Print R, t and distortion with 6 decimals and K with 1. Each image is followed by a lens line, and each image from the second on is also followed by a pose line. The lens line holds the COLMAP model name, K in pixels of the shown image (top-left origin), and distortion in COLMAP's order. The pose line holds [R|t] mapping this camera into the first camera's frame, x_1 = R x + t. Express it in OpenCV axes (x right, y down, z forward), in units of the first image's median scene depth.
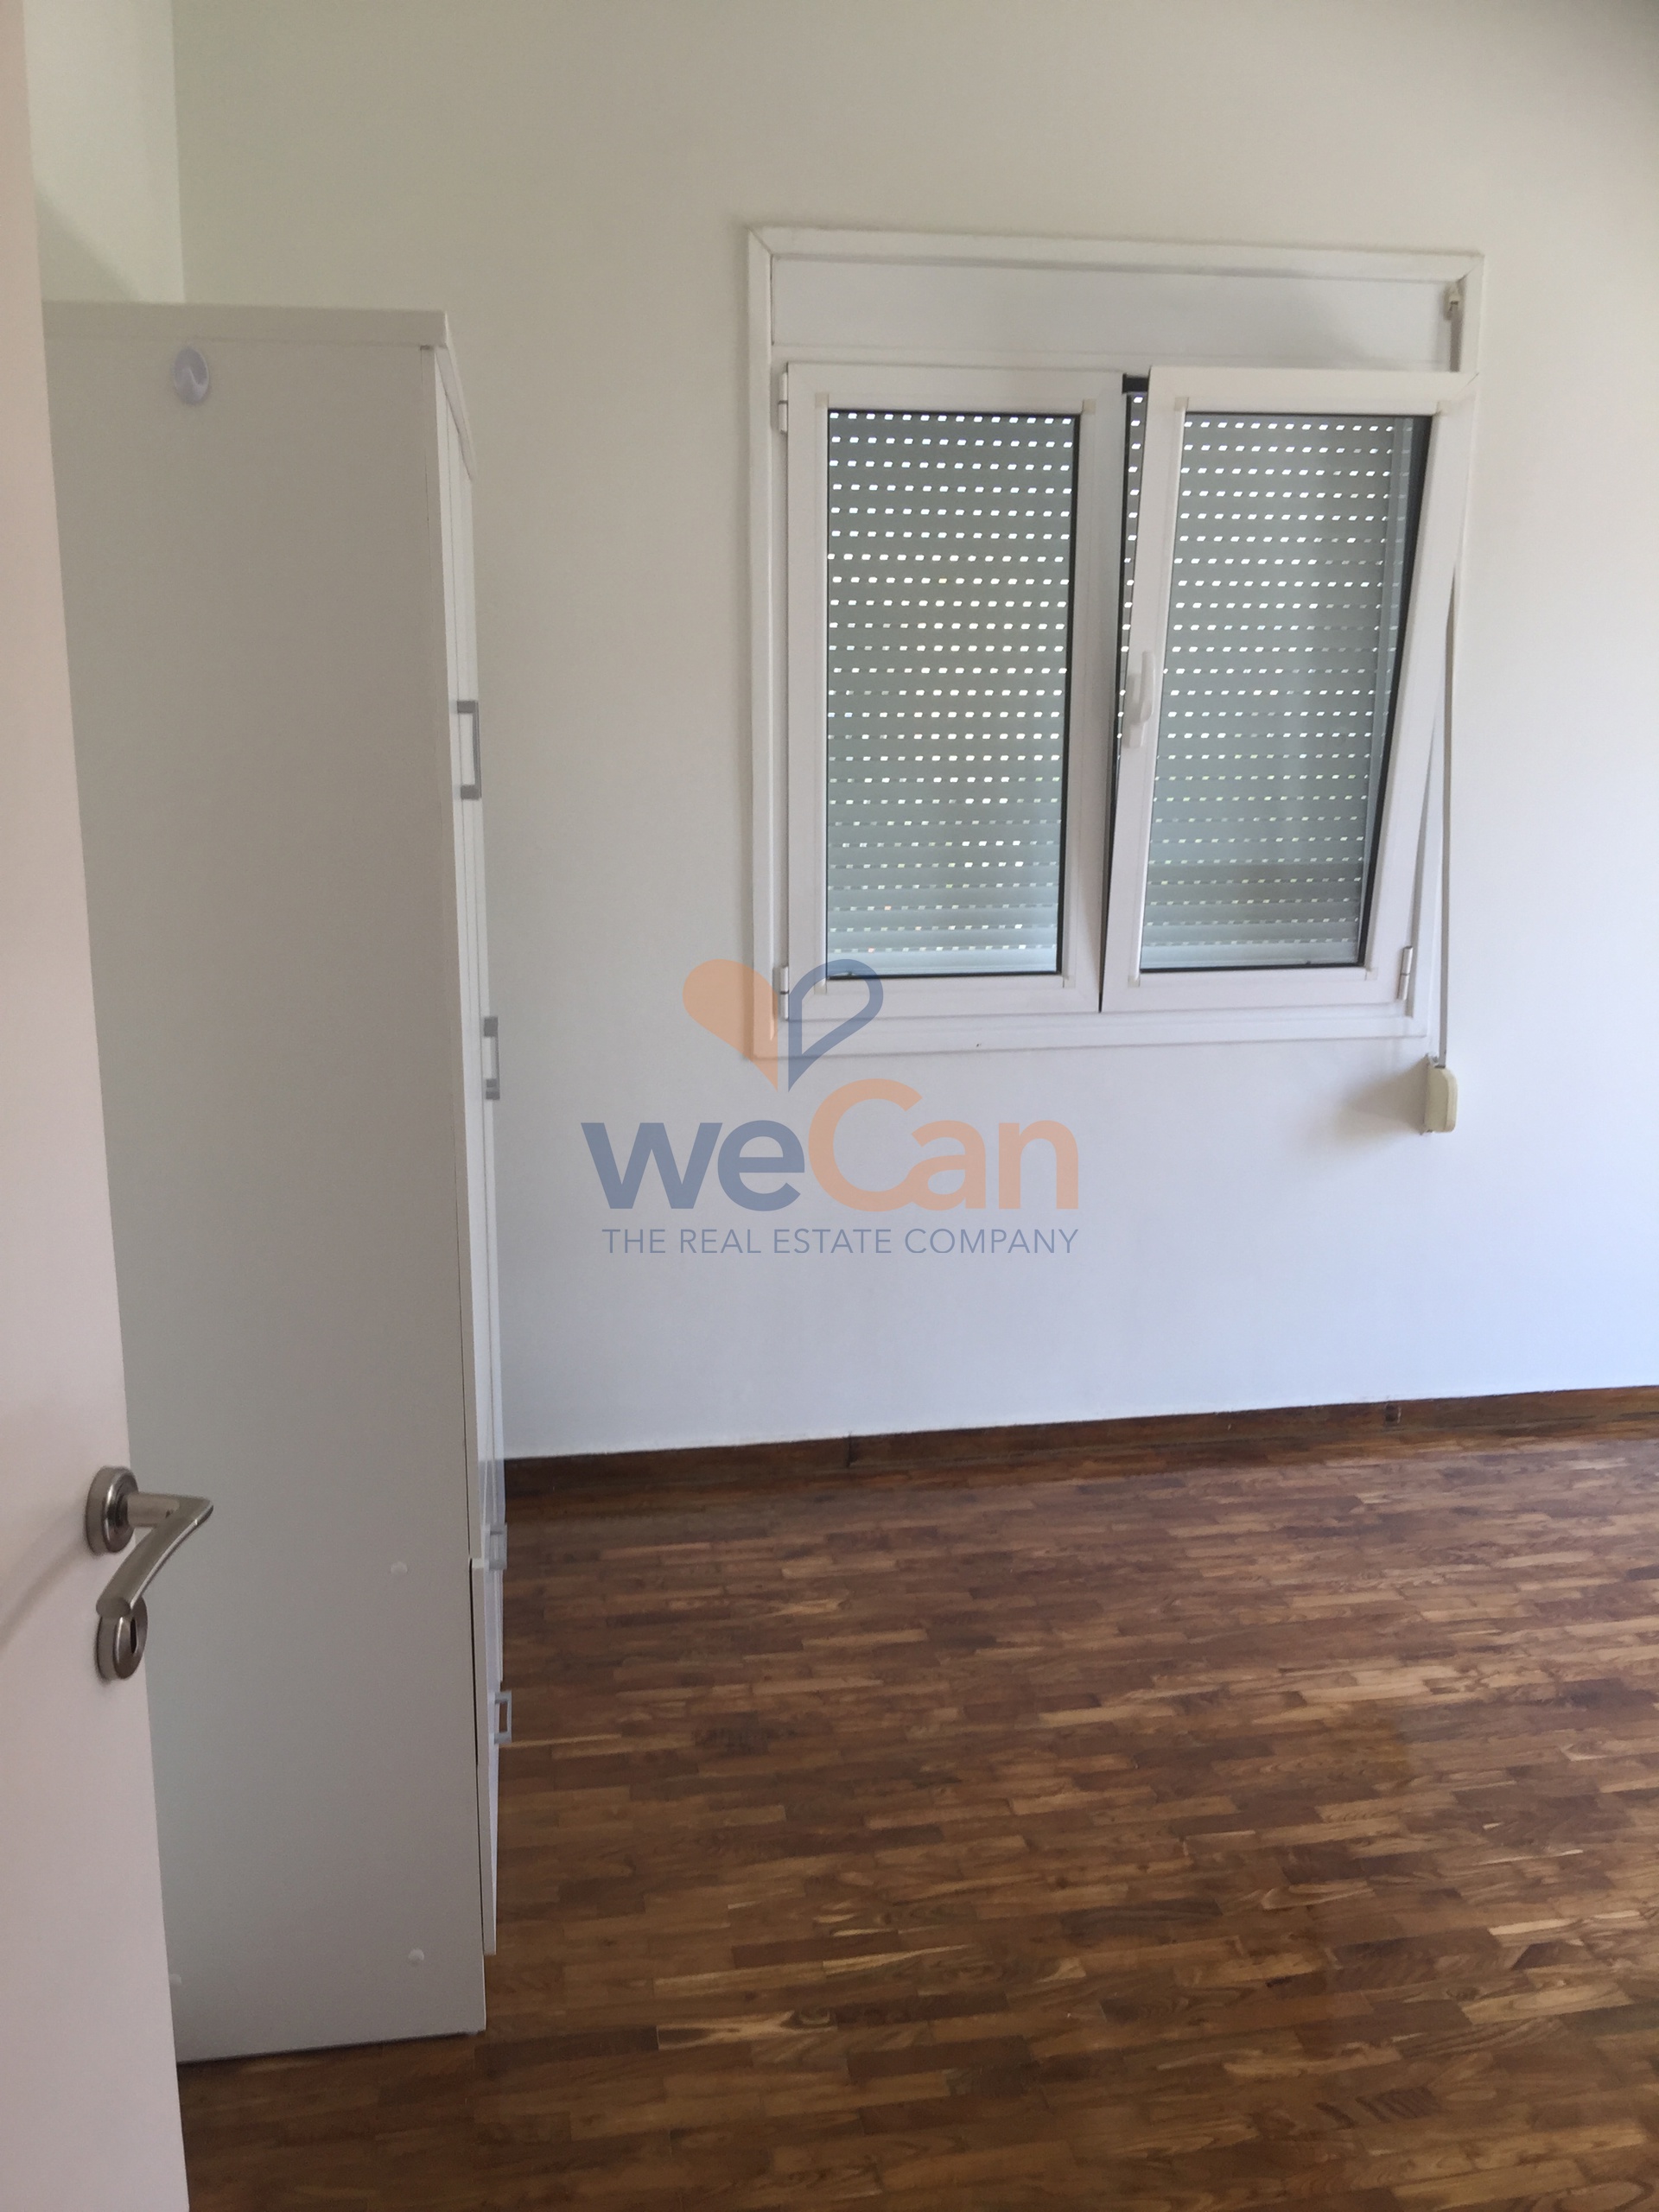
lens RADIAL K [[1894.4, 0, 829.1], [0, 1894.4, 1105.2], [0, 0, 1]] dist [0.091773, -0.158718]
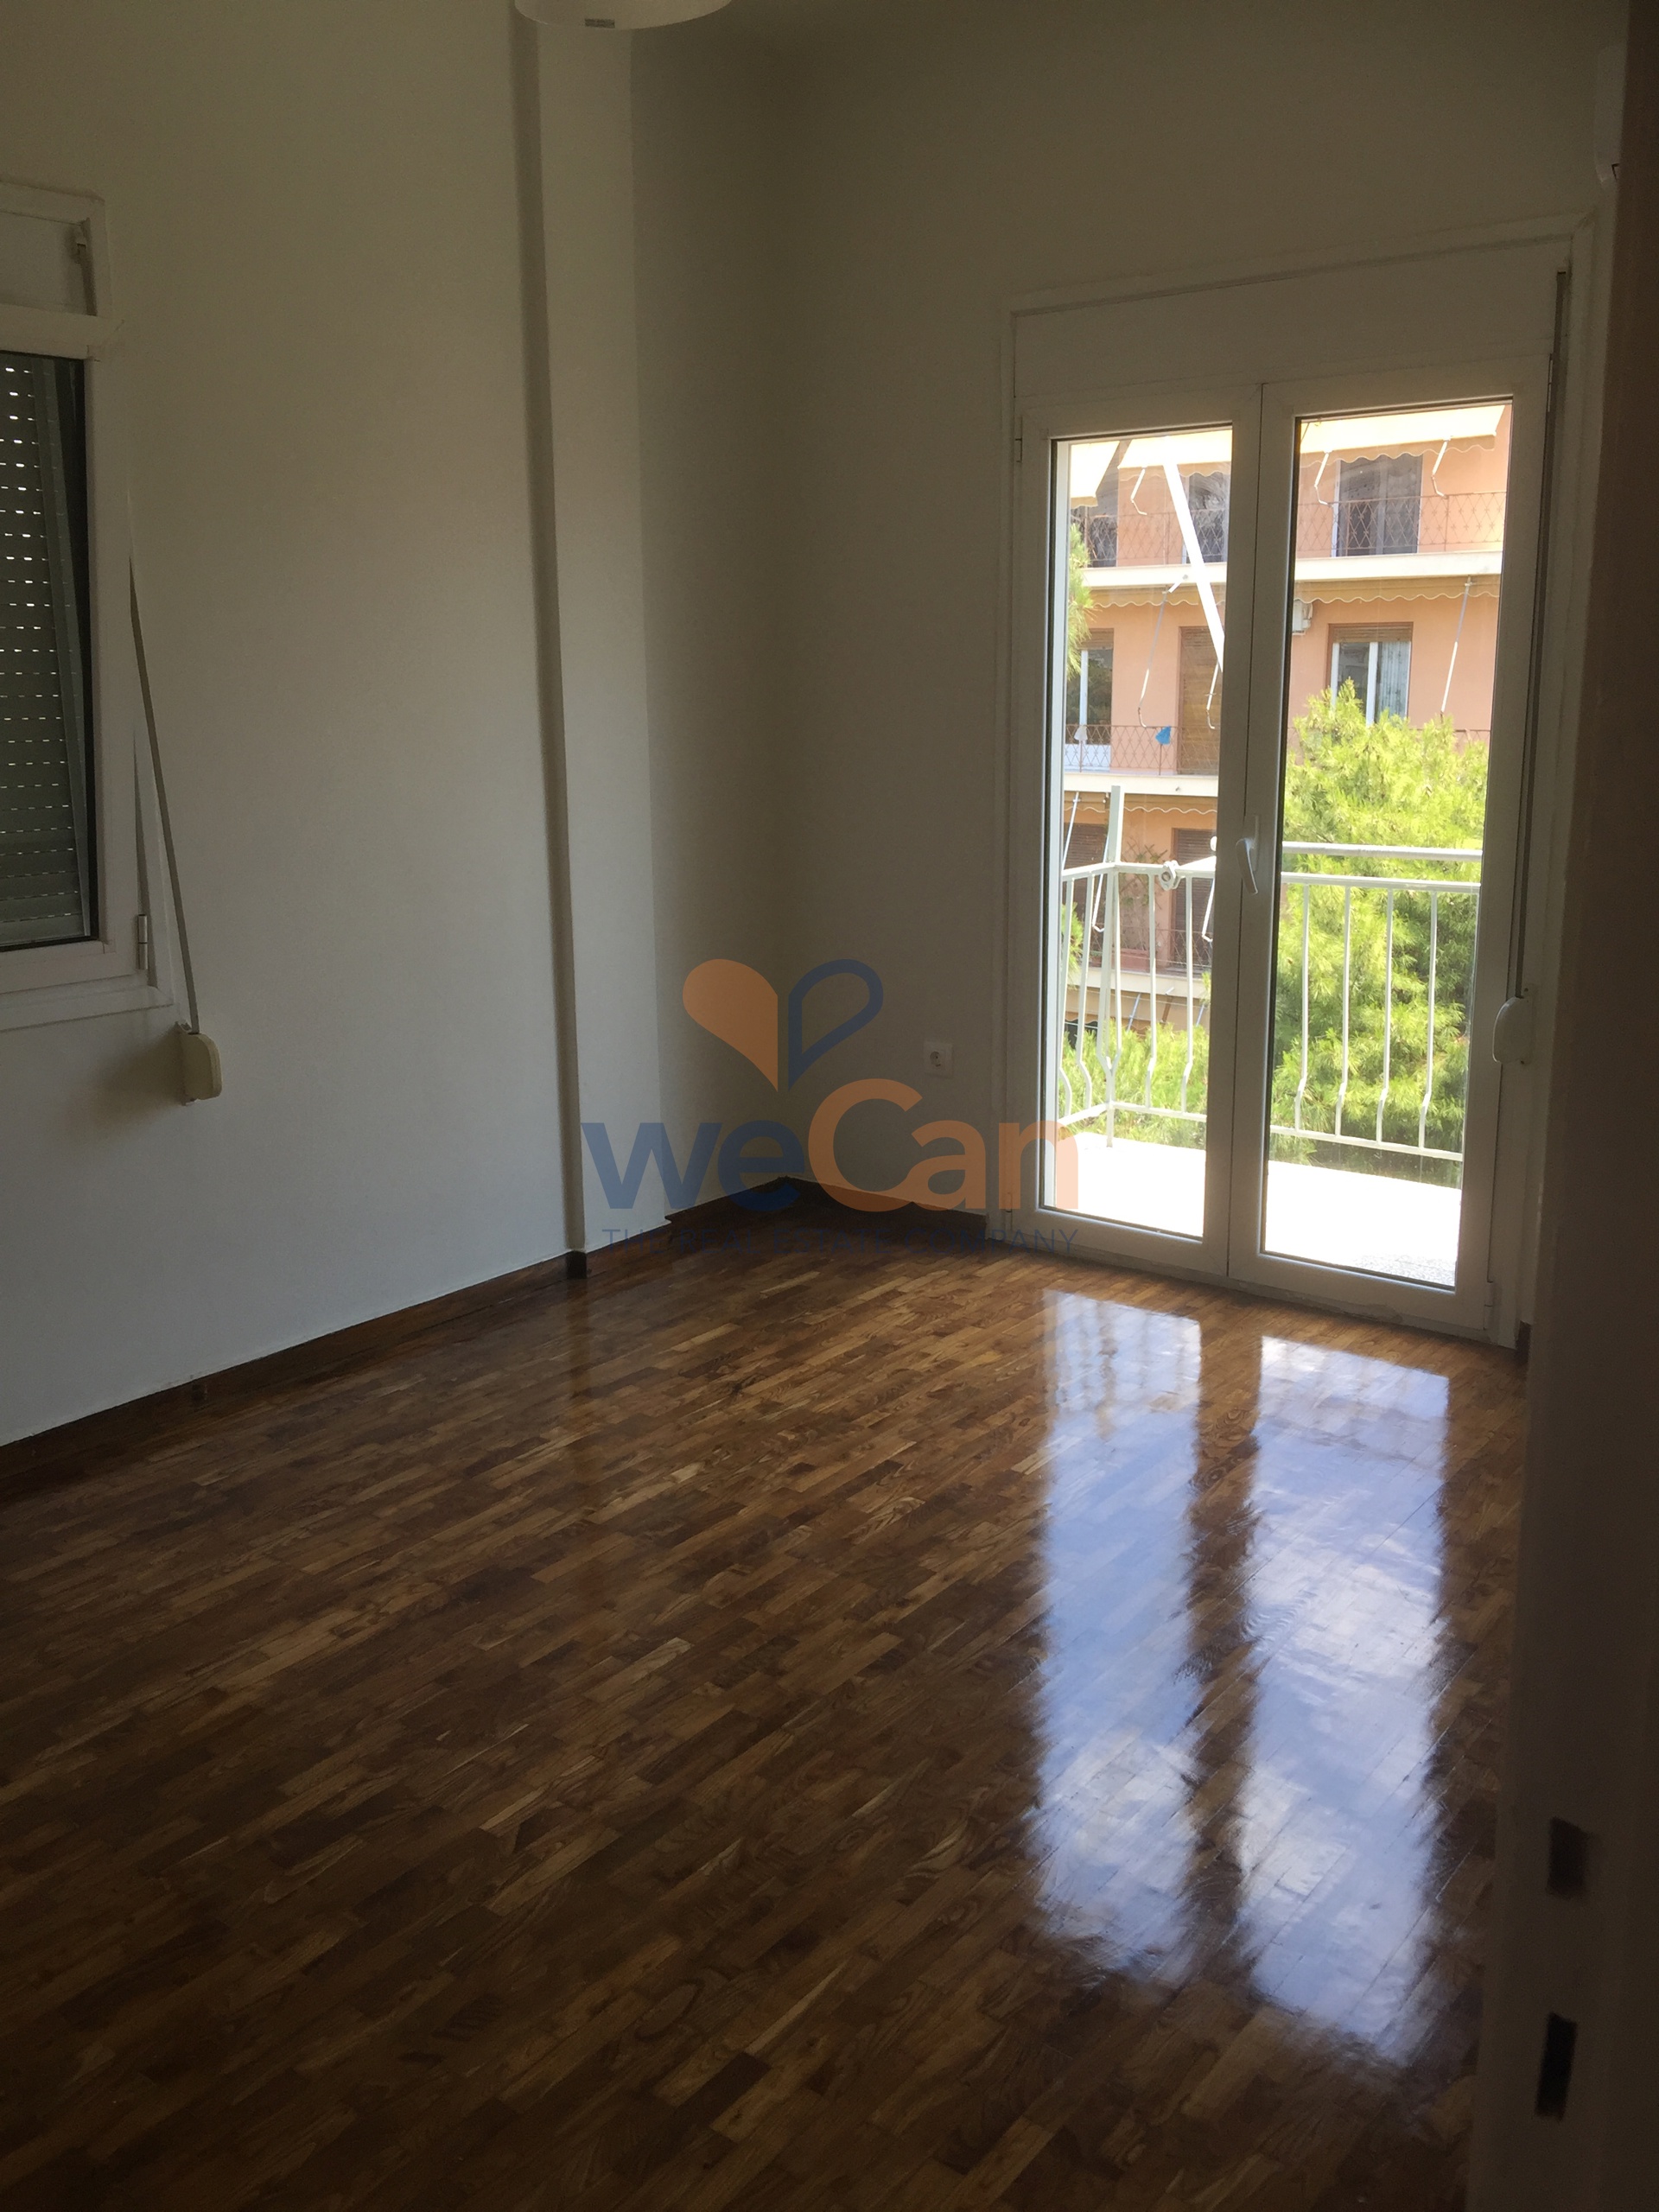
lens RADIAL K [[1894.4, 0, 827.5], [0, 1894.4, 1105.3], [0, 0, 1]] dist [0.091773, -0.158718]
pose [[0.744748, -0.160668, 0.647716, -0.097927], [0.155164, 0.985675, 0.066092, 0.002643], [-0.649057, 0.051280, 0.759010, 0.052223]]
